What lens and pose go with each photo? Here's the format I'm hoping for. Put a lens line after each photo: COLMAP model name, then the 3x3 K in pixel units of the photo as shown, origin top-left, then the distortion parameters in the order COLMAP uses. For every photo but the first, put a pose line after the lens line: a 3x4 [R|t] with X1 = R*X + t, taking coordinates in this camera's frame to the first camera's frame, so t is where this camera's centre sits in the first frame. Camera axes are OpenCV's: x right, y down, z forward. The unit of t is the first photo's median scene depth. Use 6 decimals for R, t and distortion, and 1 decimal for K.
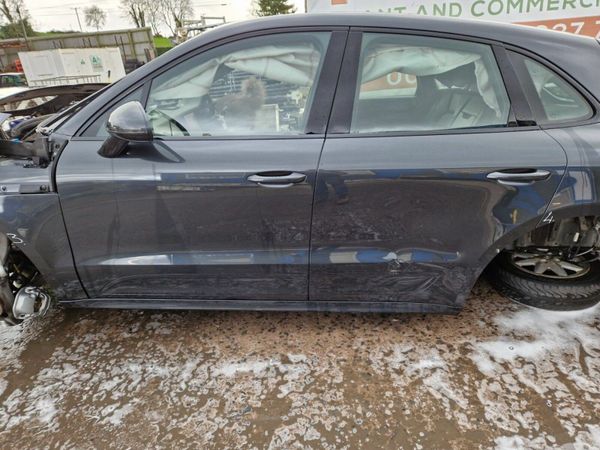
lens RADIAL K [[401.6, 0, 301.5], [0, 401.6, 225.2], [0, 0, 1]] dist [0.058374, -0.043690]
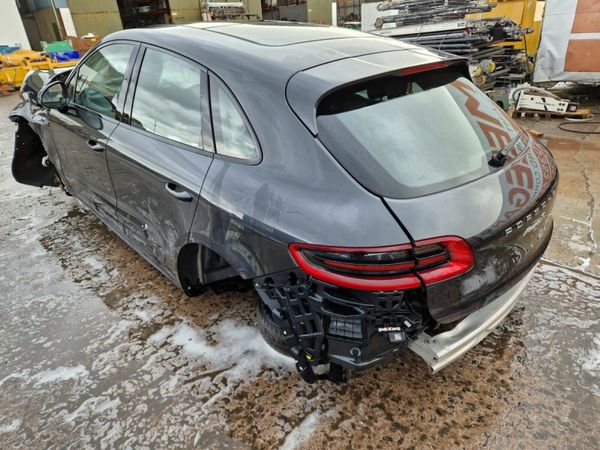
lens RADIAL K [[401.6, 0, 298.0], [0, 401.6, 224.5], [0, 0, 1]] dist [0.058374, -0.043690]
pose [[0.709760, 0.338345, -0.617870, 1.335663], [-0.269958, 0.940782, 0.205065, -0.318579], [0.650664, 0.021252, 0.759068, 0.334092]]
